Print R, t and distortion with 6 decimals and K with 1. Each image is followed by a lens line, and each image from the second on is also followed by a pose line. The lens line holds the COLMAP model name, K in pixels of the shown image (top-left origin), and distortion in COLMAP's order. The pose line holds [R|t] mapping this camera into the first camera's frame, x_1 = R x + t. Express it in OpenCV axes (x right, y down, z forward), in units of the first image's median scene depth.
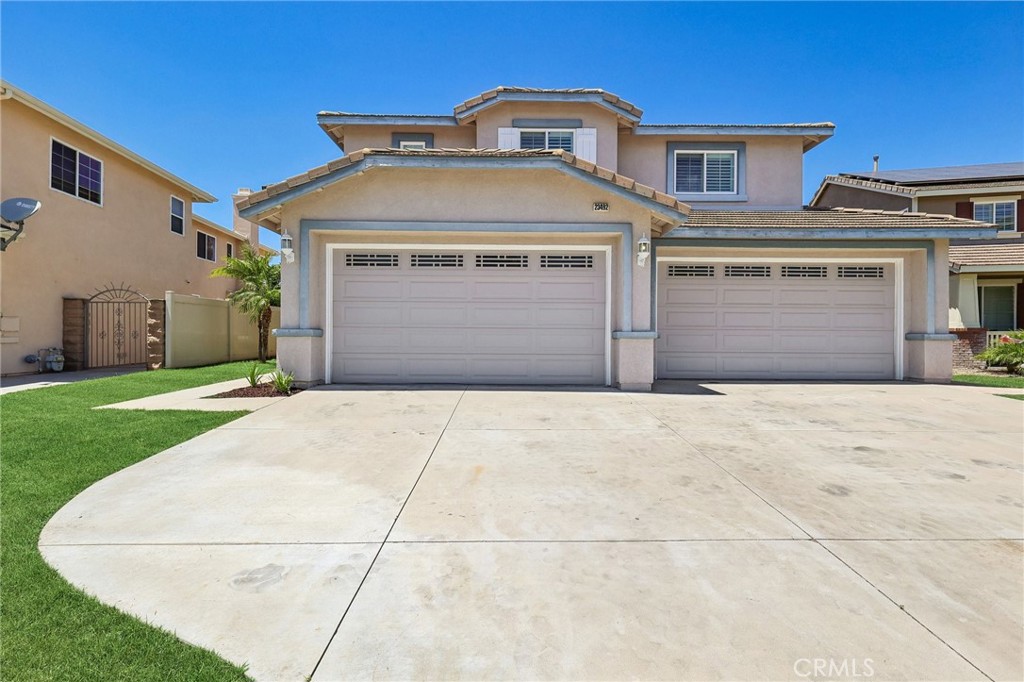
lens RADIAL K [[446.8, 0, 511.7], [0, 446.8, 343.5], [0, 0, 1]] dist [0.001175, 0.001431]
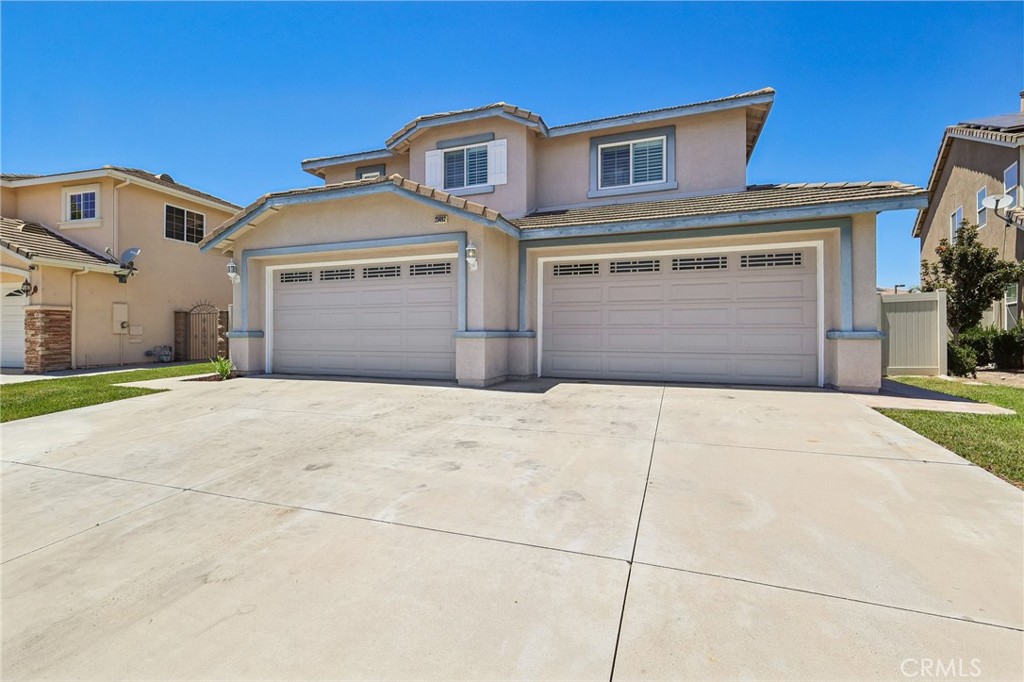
lens RADIAL K [[446.8, 0, 521.0], [0, 446.8, 340.4], [0, 0, 1]] dist [0.001175, 0.001431]
pose [[0.937645, -0.001626, -0.347589, 0.630999], [0.000015, 0.999989, -0.004638, -0.000562], [0.347593, 0.004343, 0.937635, 0.027502]]
